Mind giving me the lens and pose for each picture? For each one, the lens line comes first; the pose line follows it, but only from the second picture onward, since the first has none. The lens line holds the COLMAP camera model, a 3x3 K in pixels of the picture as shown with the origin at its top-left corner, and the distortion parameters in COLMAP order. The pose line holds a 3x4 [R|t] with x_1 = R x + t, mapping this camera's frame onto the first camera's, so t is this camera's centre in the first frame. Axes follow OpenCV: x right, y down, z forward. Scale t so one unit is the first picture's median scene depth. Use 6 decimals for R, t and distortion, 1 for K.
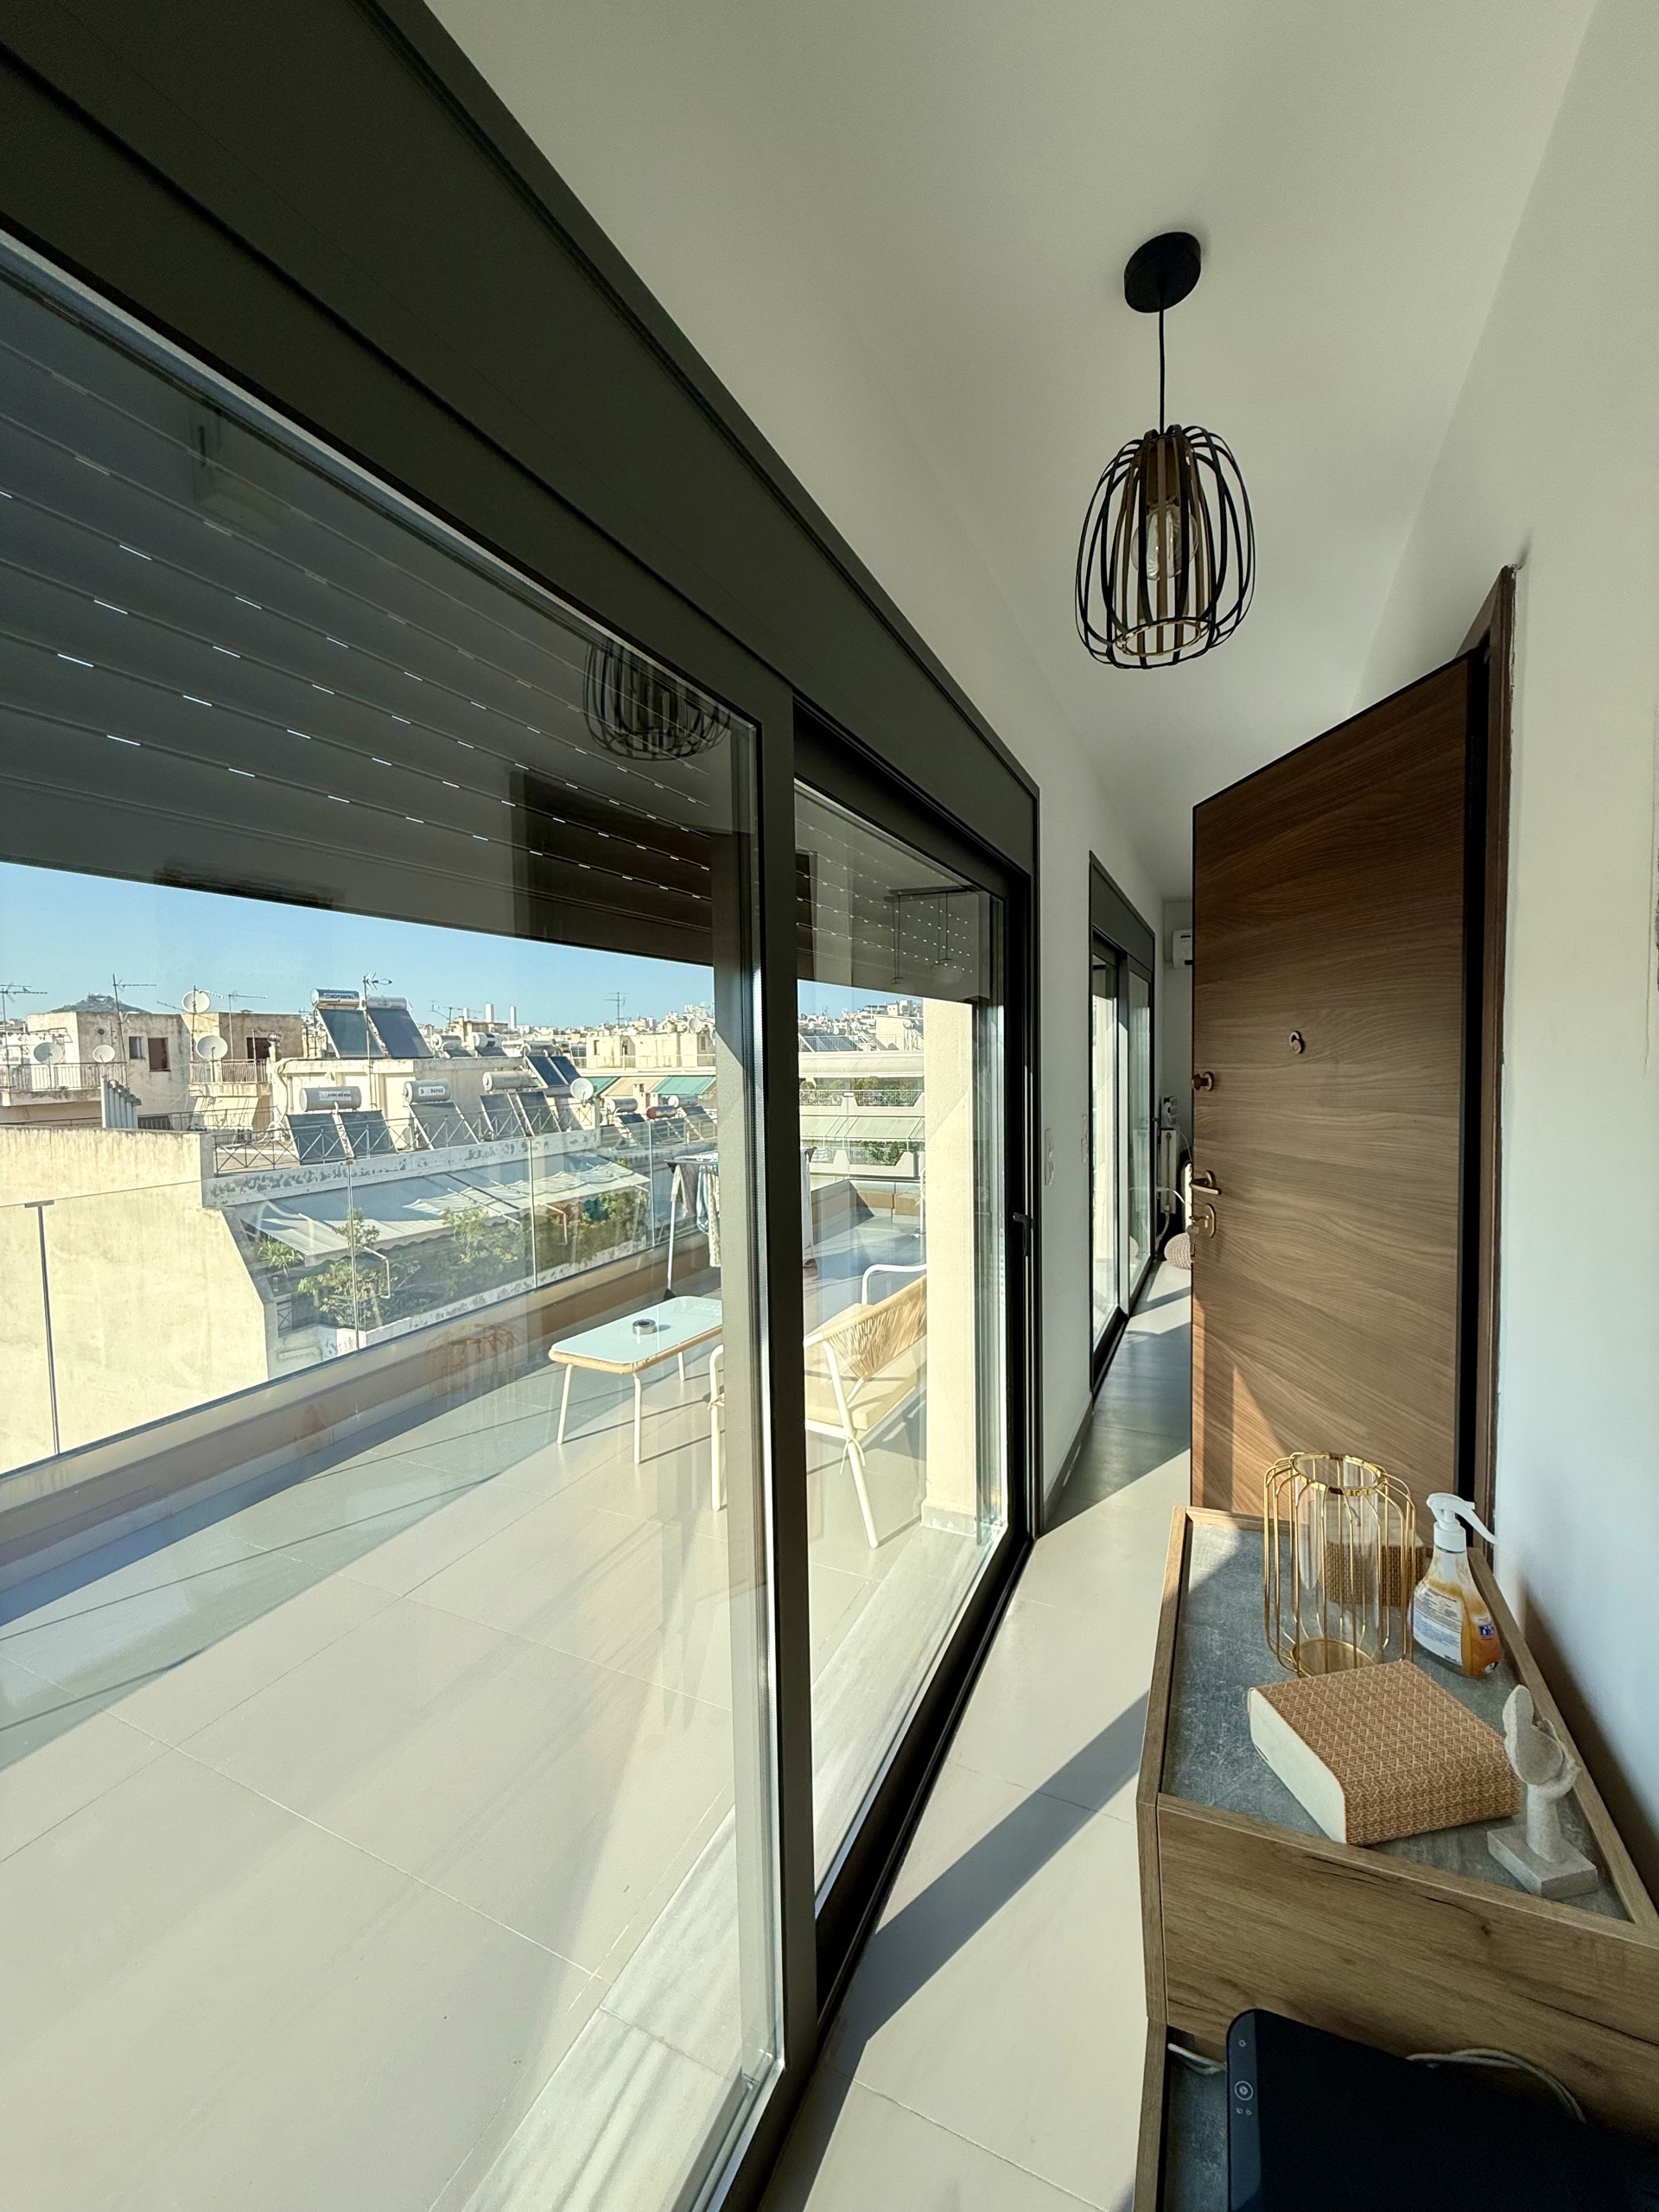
lens RADIAL K [[882.1, 0, 827.0], [0, 882.1, 1096.8], [0, 0, 1]] dist [0.000292, -0.000030]
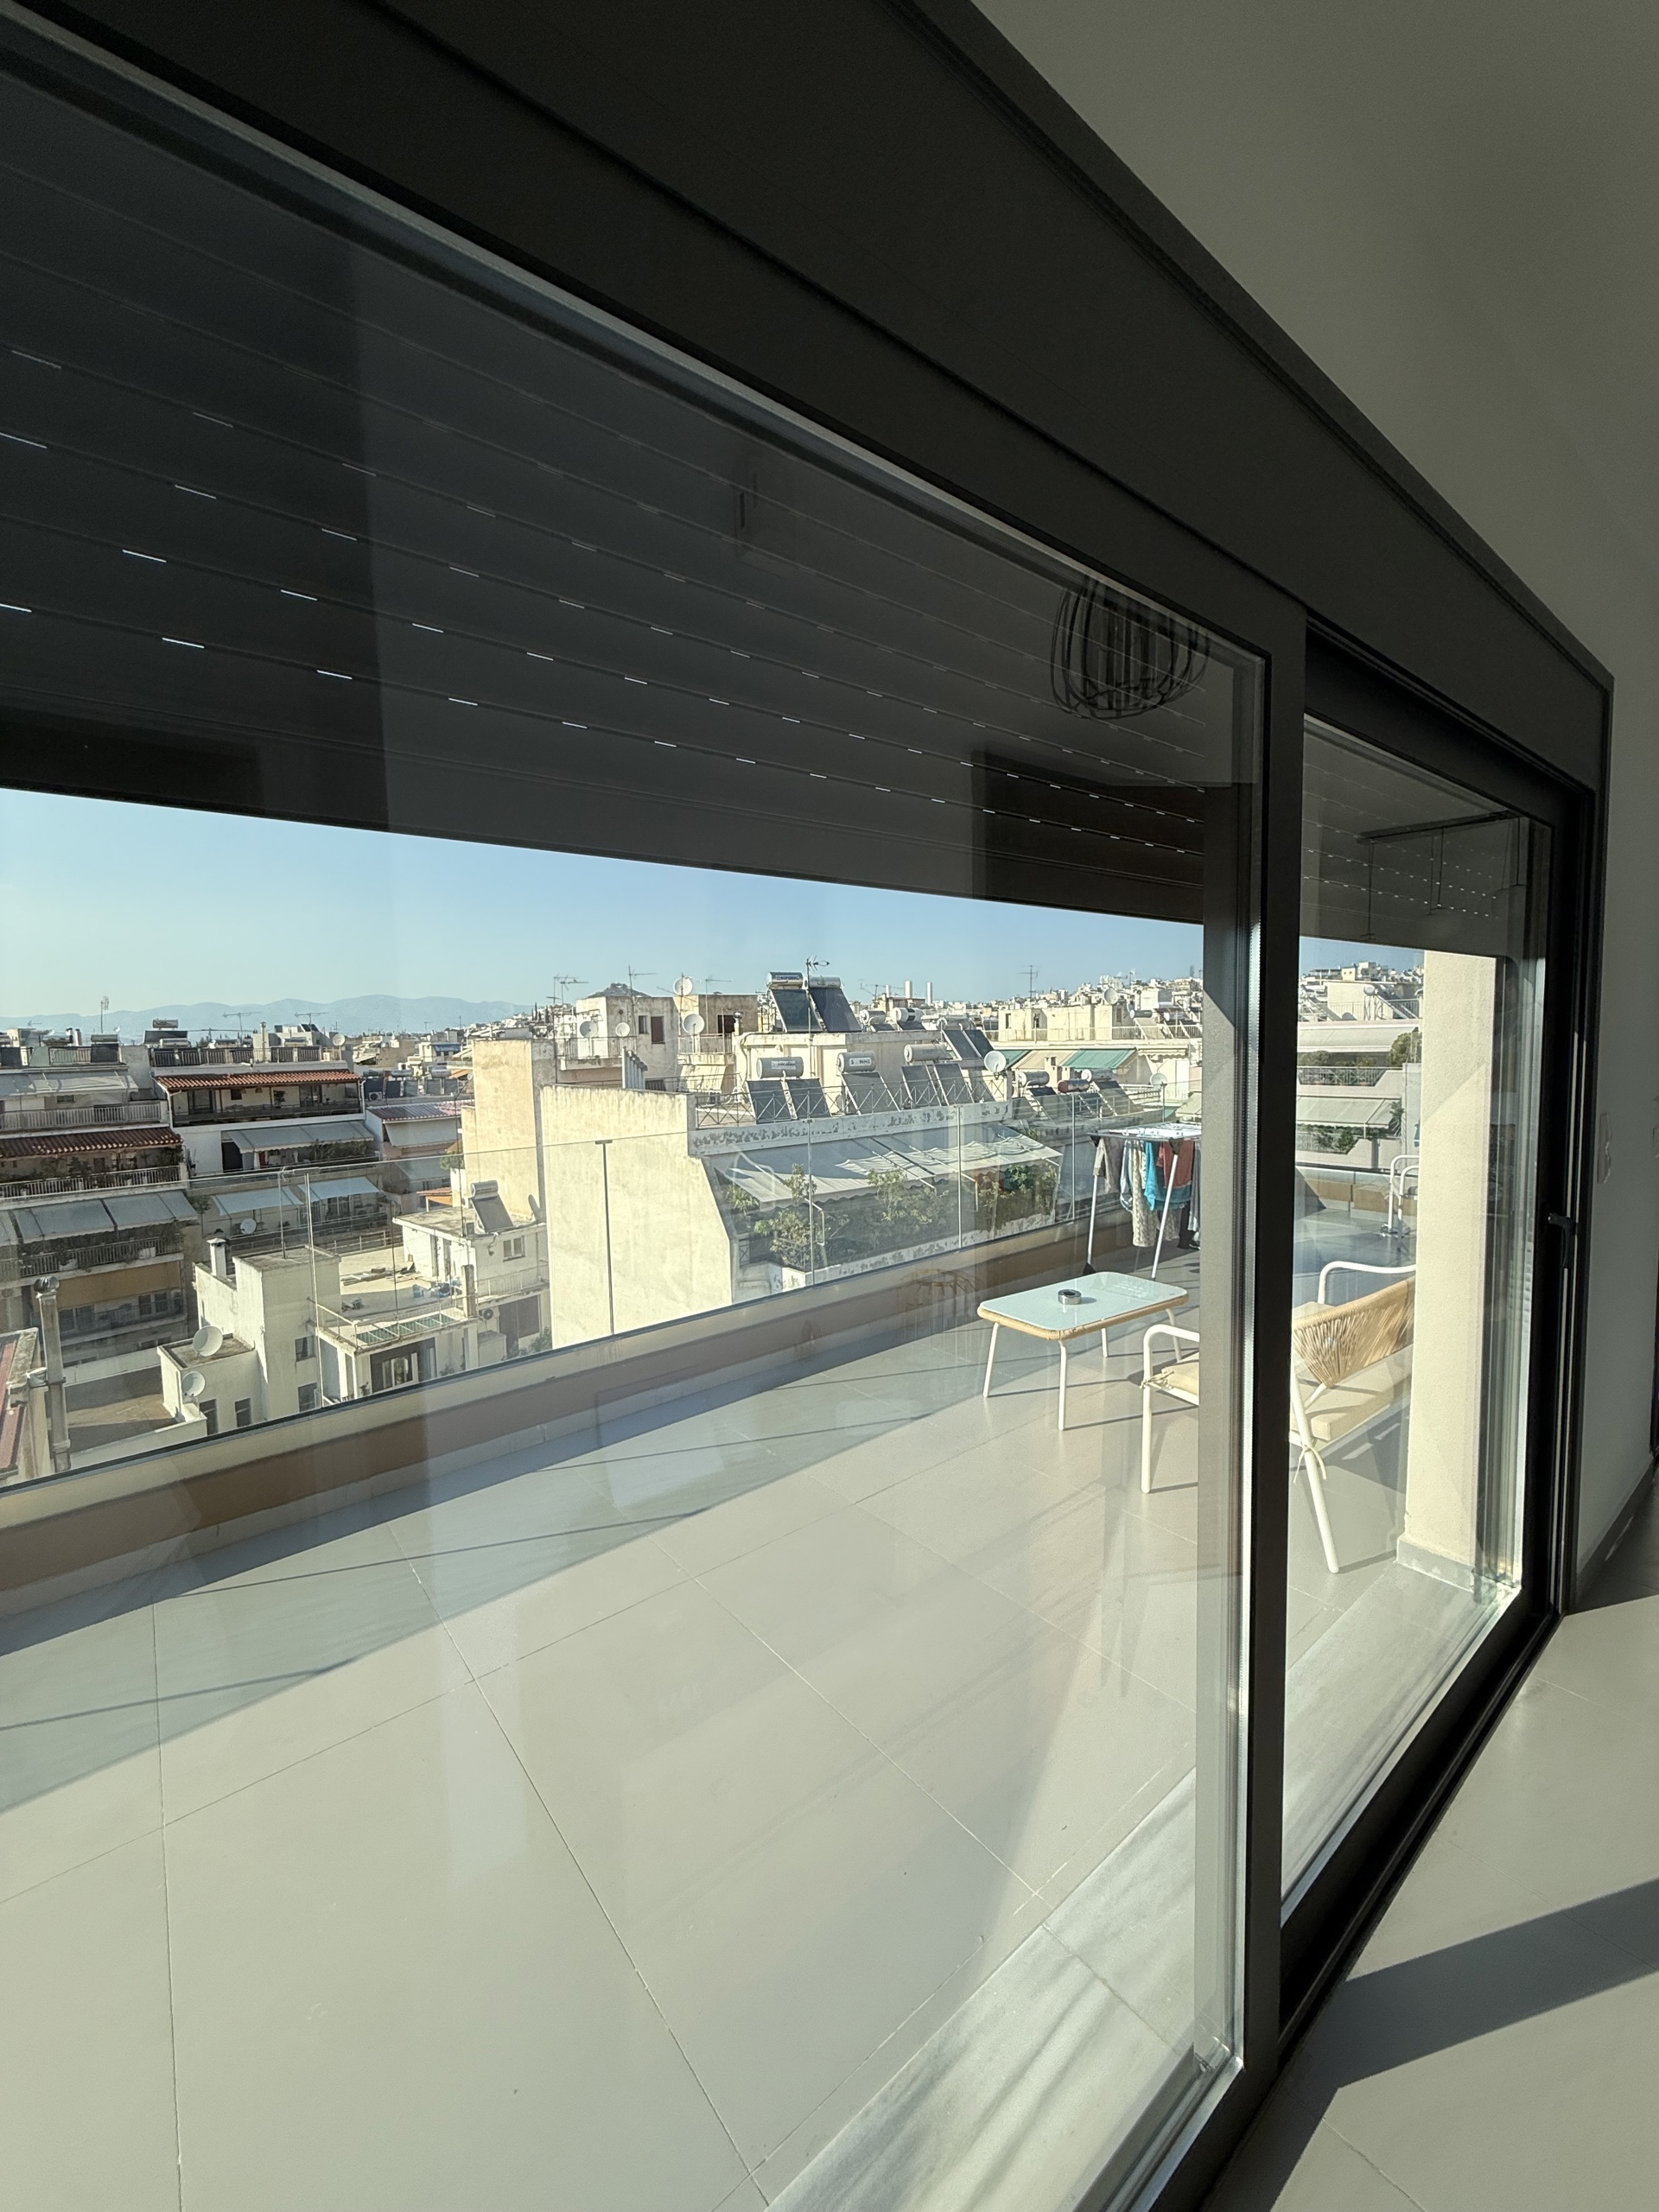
lens RADIAL K [[882.1, 0, 825.1], [0, 882.1, 1098.1], [0, 0, 1]] dist [0.000292, -0.000030]
pose [[0.896880, 0.028704, -0.441342, -0.010414], [-0.014732, 0.999277, 0.035054, 0.002268], [0.442029, -0.024937, 0.896654, -0.006798]]
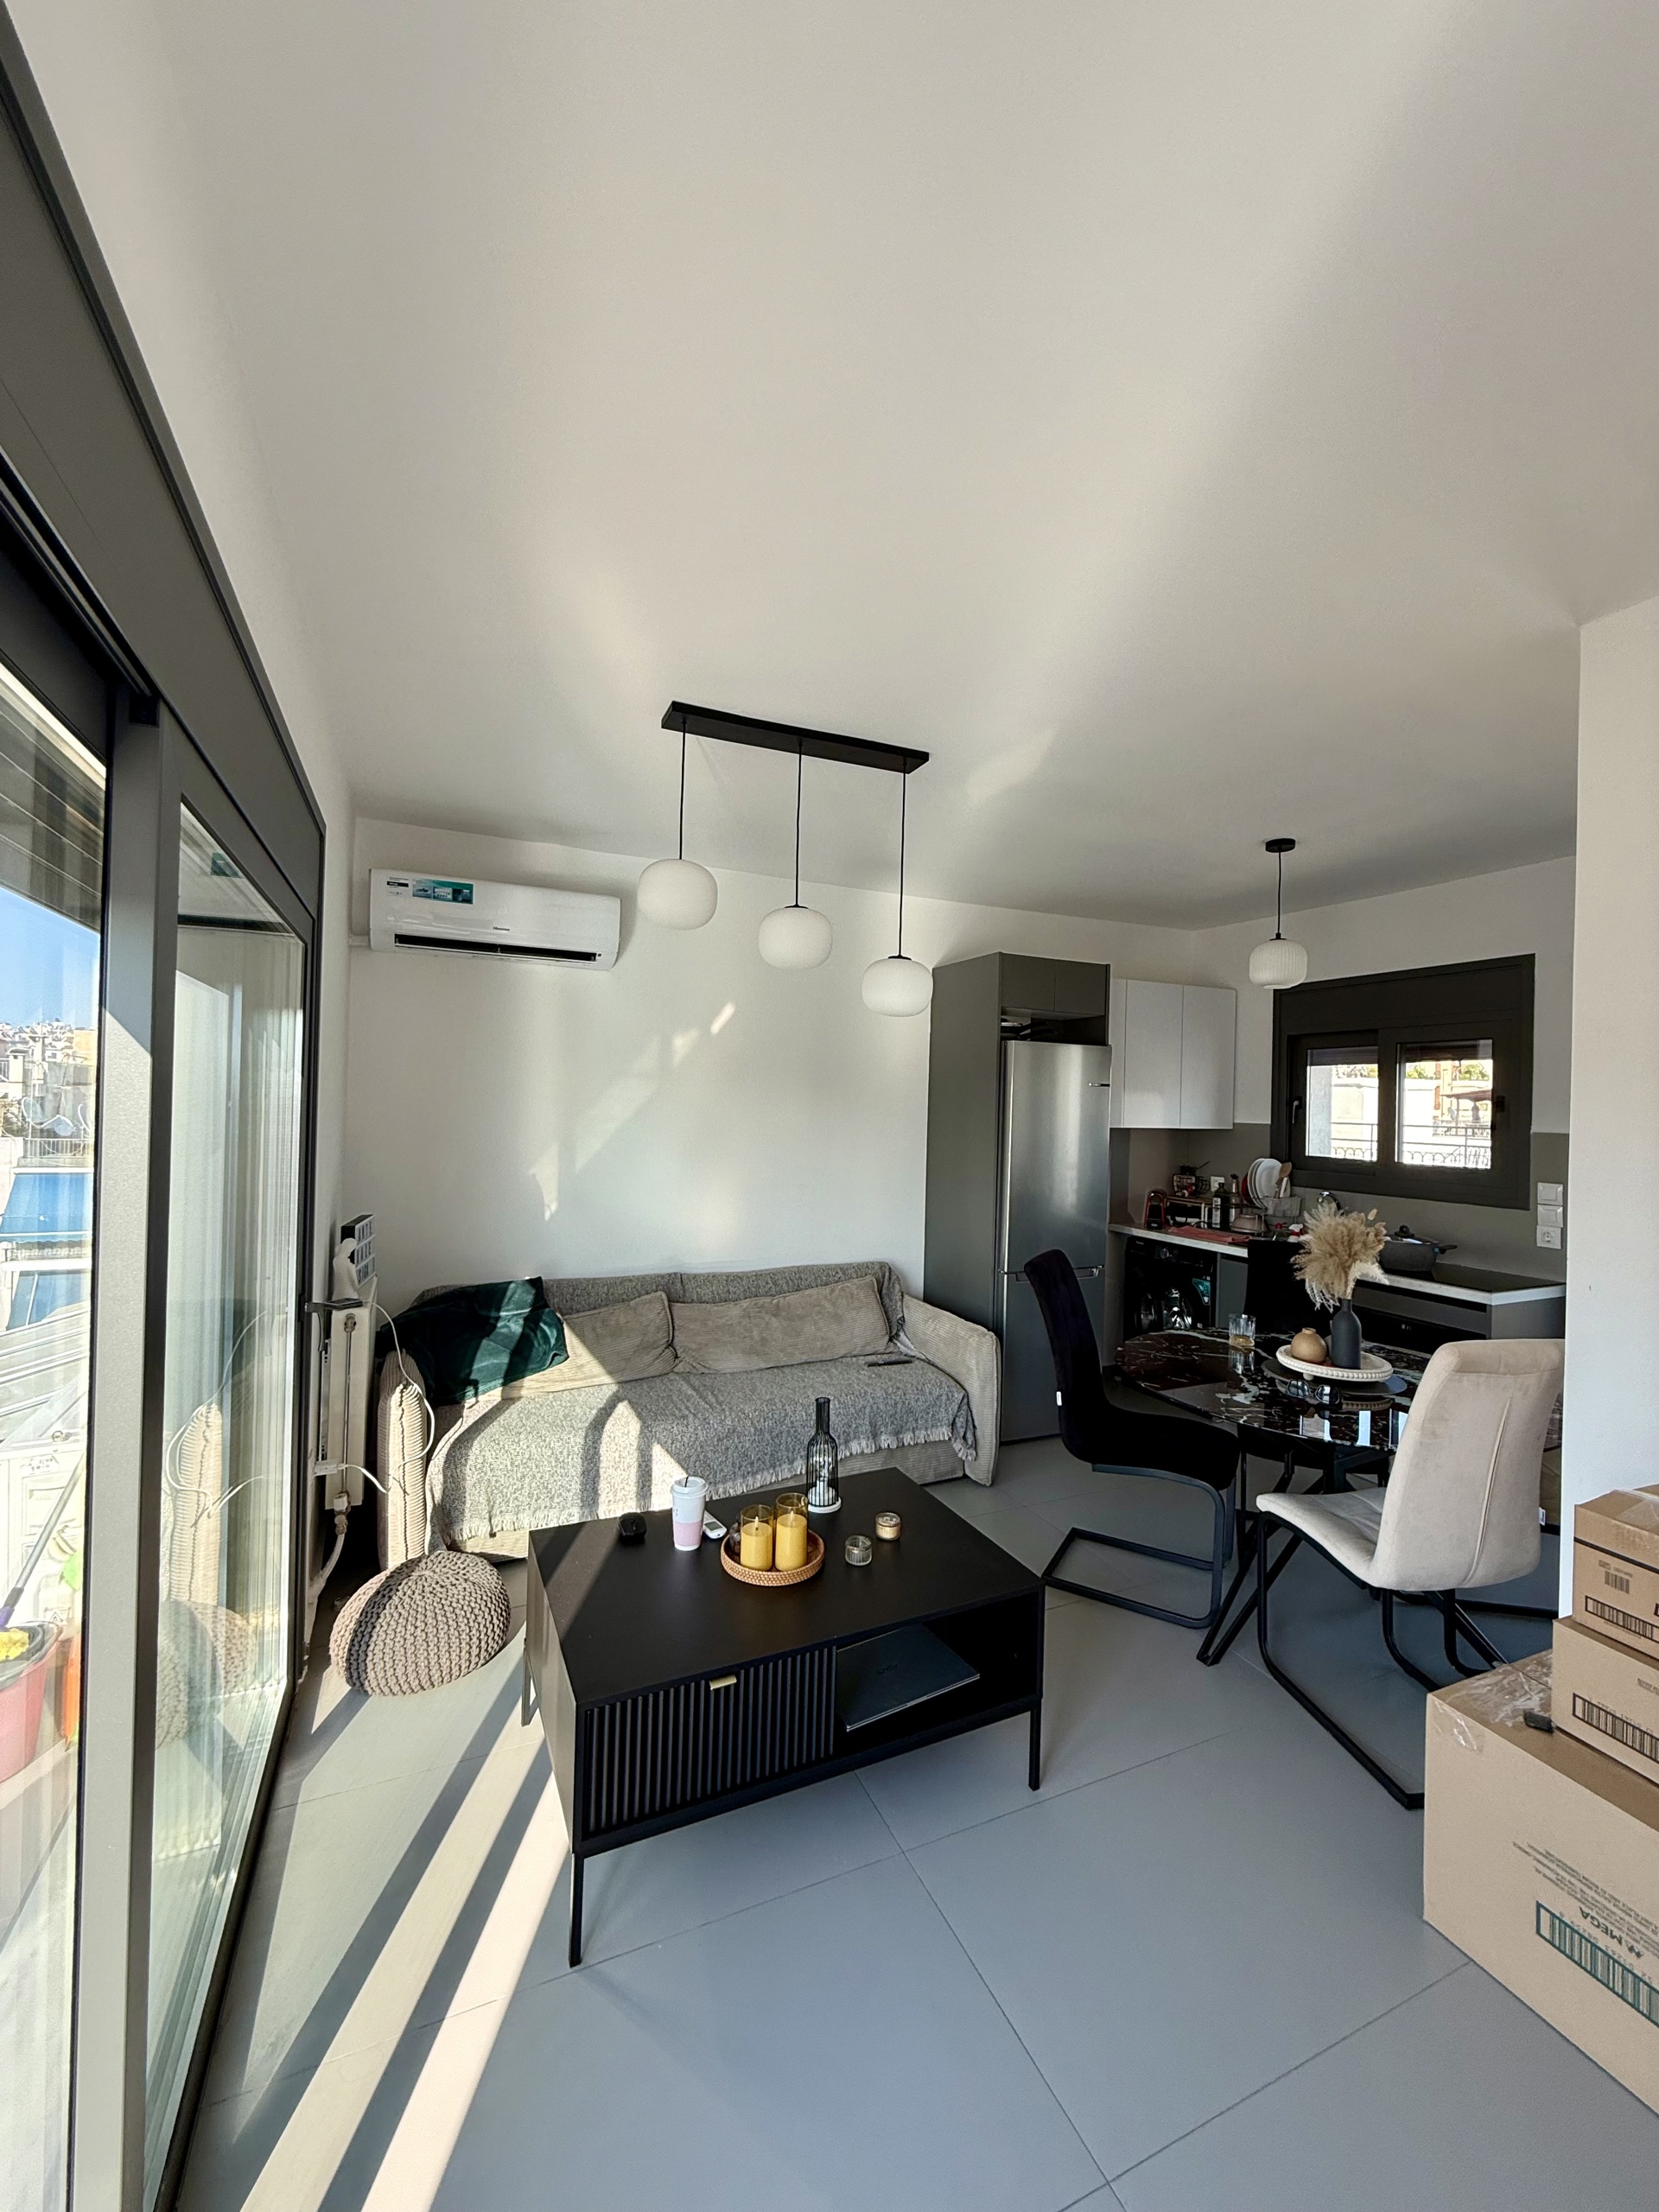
lens RADIAL K [[882.1, 0, 826.3], [0, 882.1, 1102.6], [0, 0, 1]] dist [0.000292, -0.000030]
pose [[0.652802, 0.037218, 0.756614, 0.208940], [-0.000827, 0.998827, -0.048419, -0.040840], [-0.757528, 0.030982, 0.652067, 0.538184]]
